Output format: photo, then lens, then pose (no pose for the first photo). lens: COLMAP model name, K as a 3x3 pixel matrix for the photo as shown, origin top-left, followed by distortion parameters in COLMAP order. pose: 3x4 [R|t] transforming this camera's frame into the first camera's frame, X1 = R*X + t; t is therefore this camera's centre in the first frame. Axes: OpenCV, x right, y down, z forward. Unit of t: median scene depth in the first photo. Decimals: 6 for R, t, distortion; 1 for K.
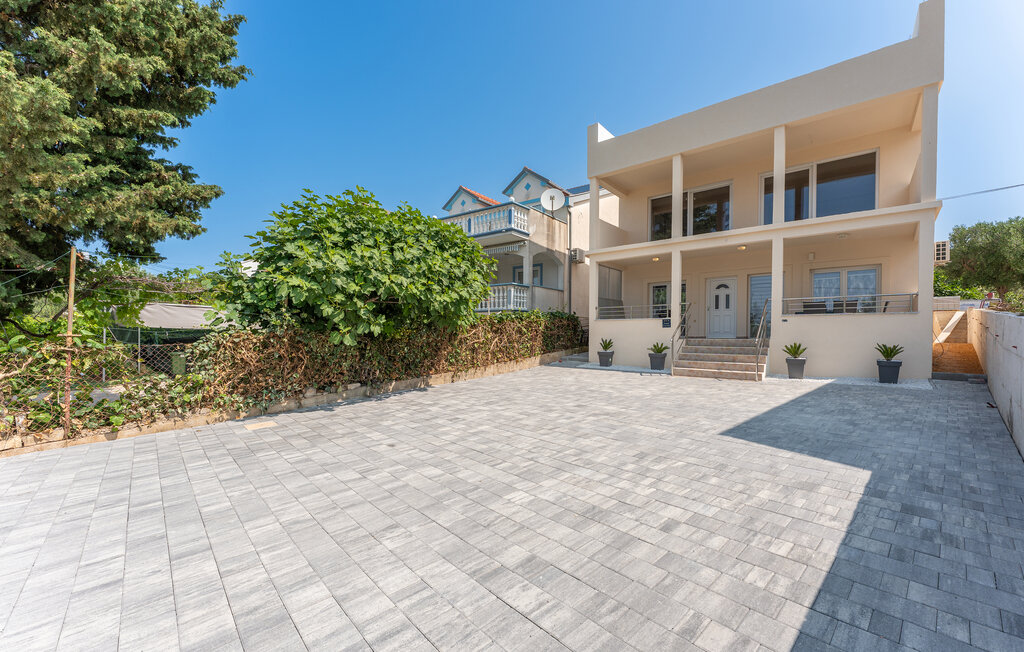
lens RADIAL K [[415.5, 0, 512.0], [0, 415.5, 326.0], [0, 0, 1]] dist [-0.000469, -0.000214]
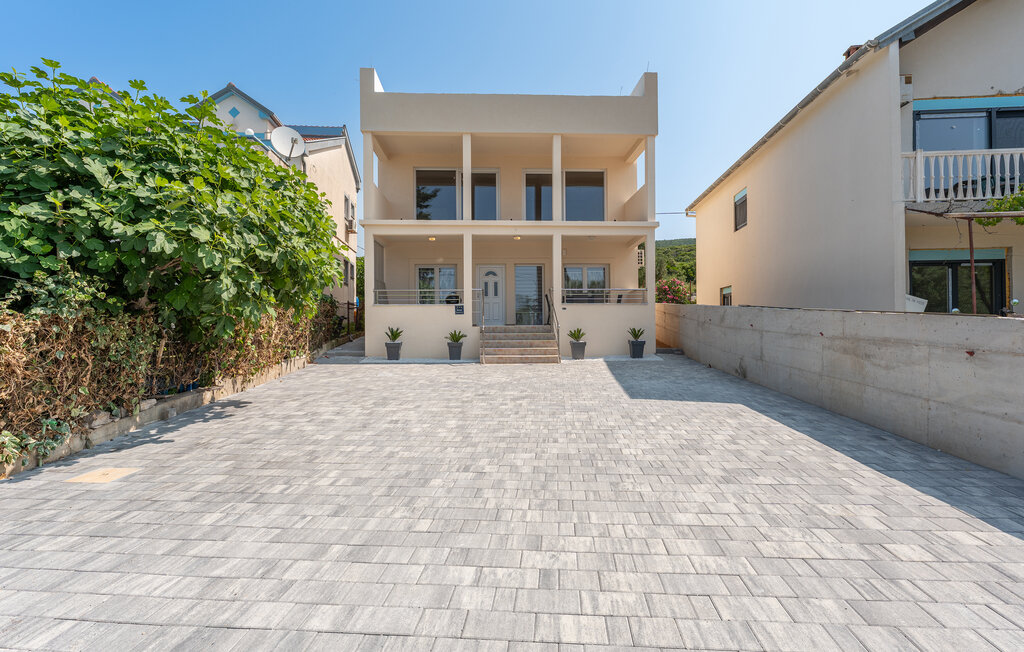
lens RADIAL K [[538.0, 0, 514.0], [0, 538.0, 310.3], [0, 0, 1]] dist [0.001097, -0.000210]
pose [[0.724258, 0.012432, 0.689417, -0.539305], [-0.006021, 0.999913, -0.011706, 0.011486], [-0.689502, 0.004328, 0.724271, 0.047682]]
